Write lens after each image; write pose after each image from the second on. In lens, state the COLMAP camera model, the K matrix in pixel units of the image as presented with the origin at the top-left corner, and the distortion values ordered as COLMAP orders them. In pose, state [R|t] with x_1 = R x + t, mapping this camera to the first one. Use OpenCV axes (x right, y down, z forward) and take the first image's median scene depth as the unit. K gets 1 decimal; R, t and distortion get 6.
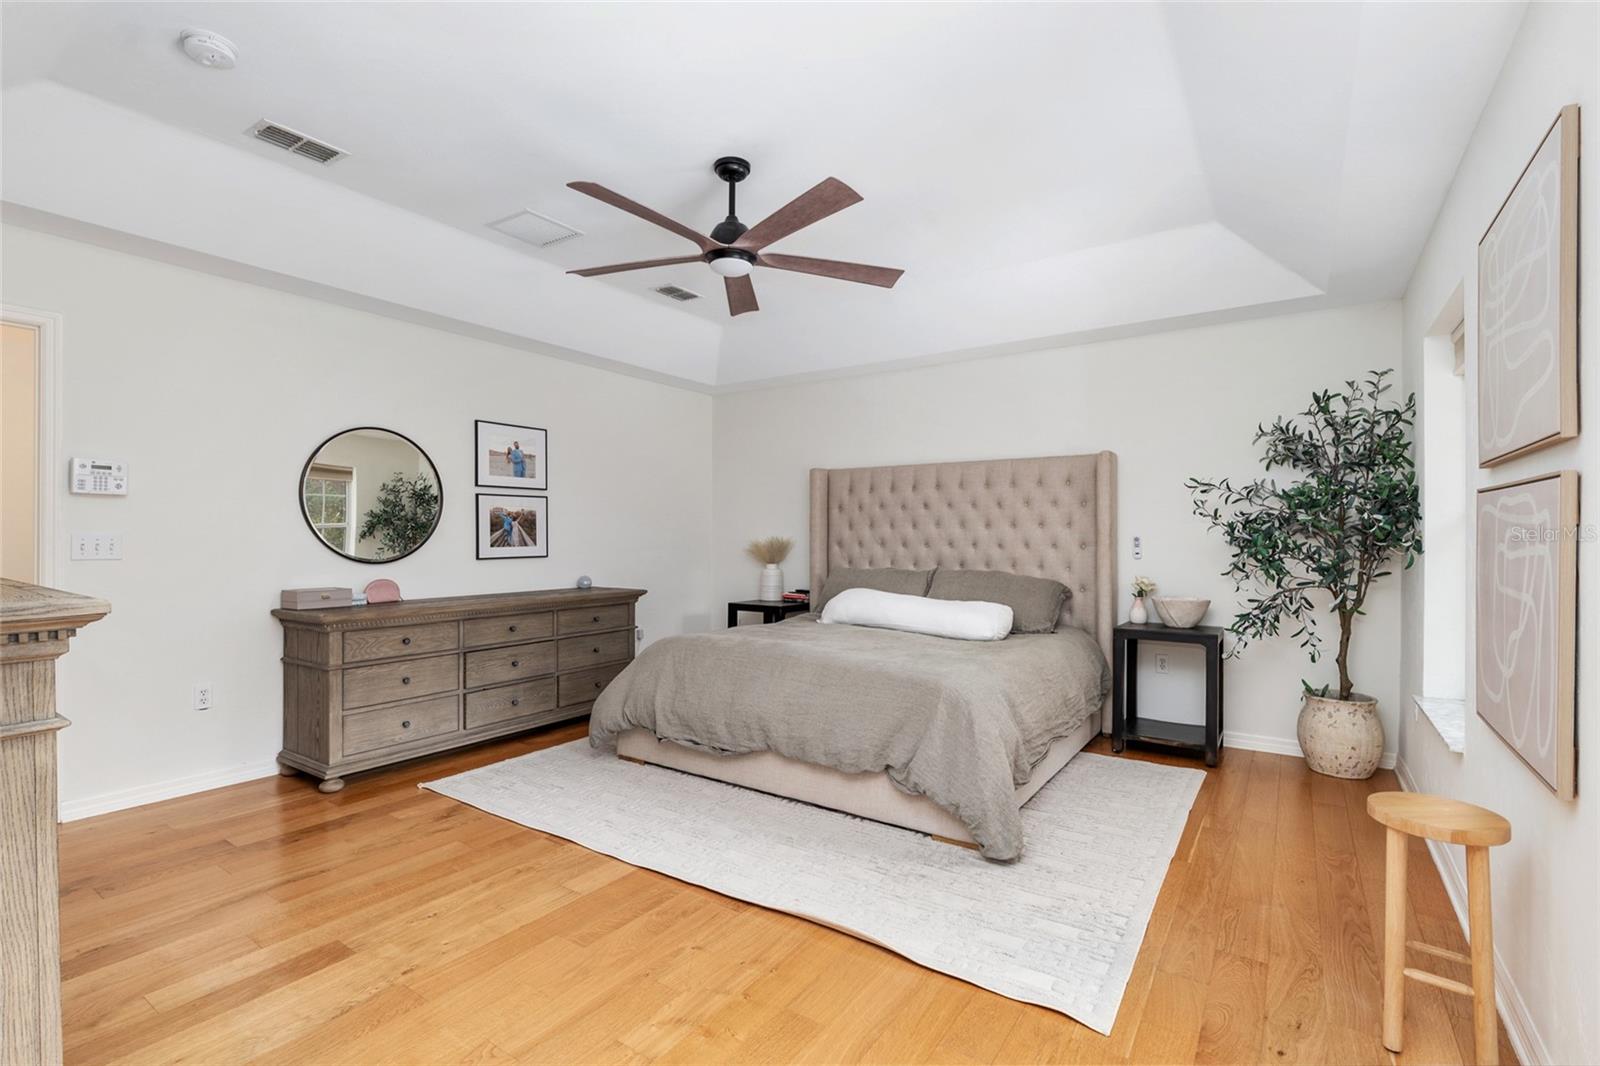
lens RADIAL K [[748.2, 0, 803.7], [0, 748.2, 532.9], [0, 0, 1]] dist [0.002893, -0.000132]
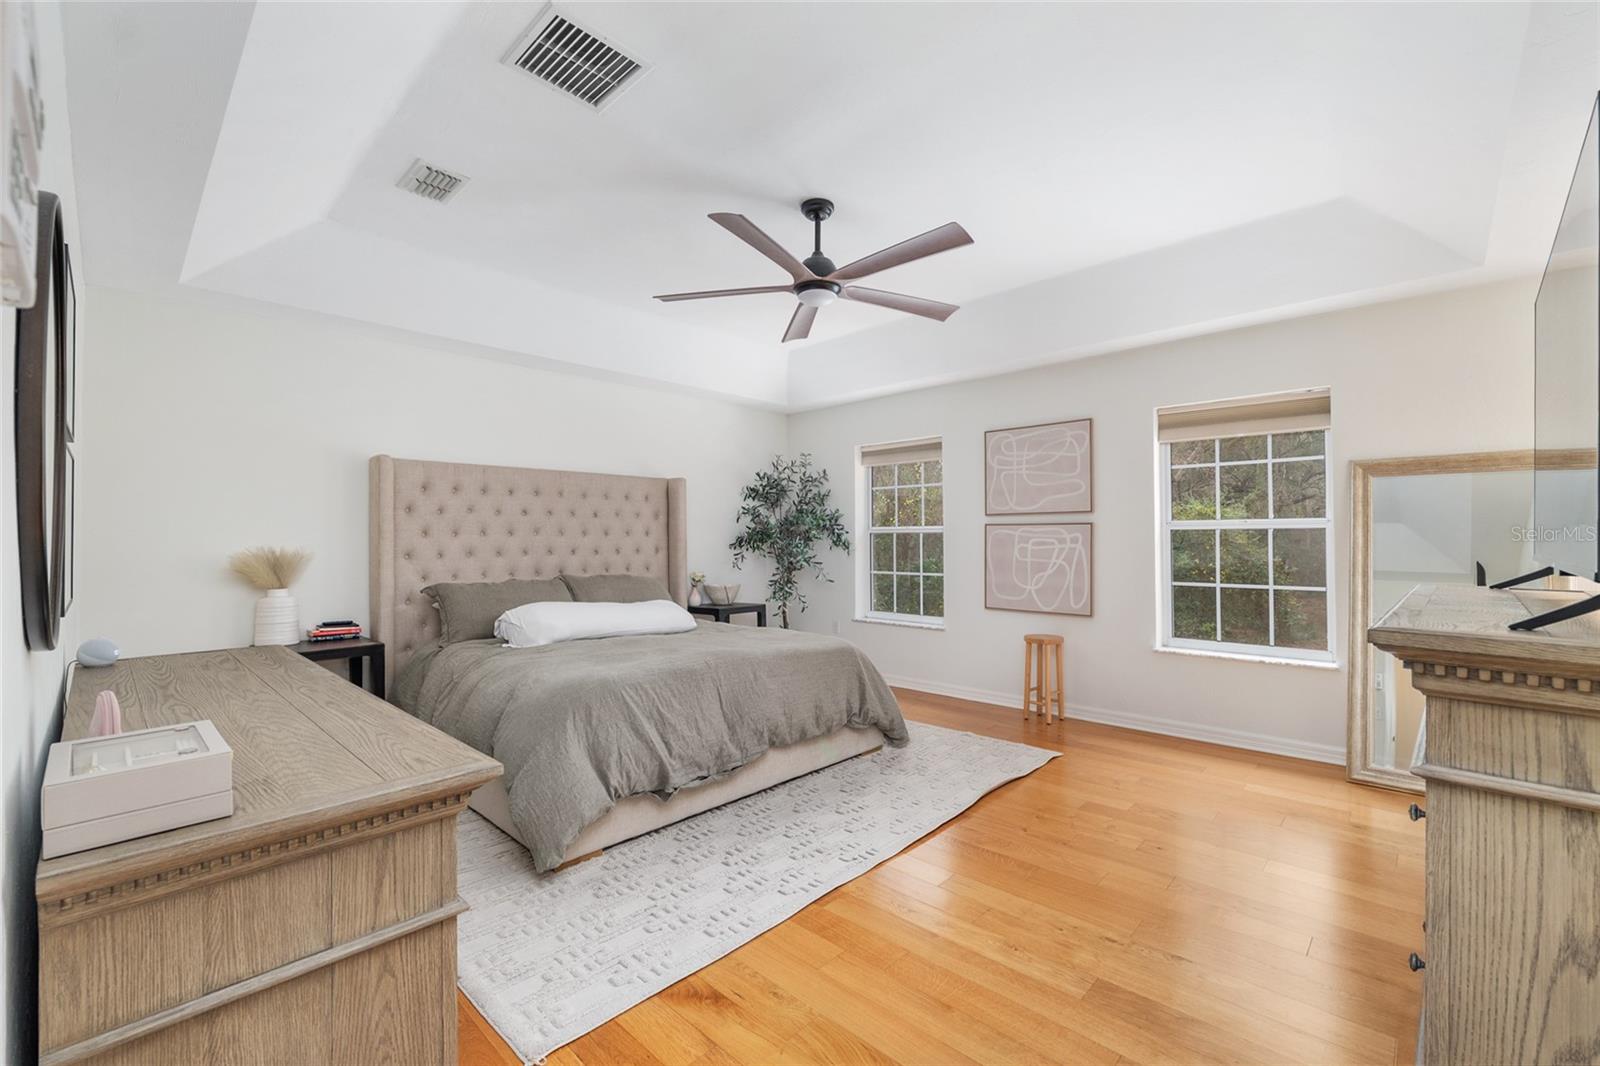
lens RADIAL K [[658.0, 0, 811.8], [0, 658.0, 533.6], [0, 0, 1]] dist [-0.010815, -0.000095]
pose [[0.154643, 0.008525, 0.987934, -0.675033], [0.002498, 0.999956, -0.009020, -0.000630], [-0.987967, 0.003863, 0.154615, 0.564715]]
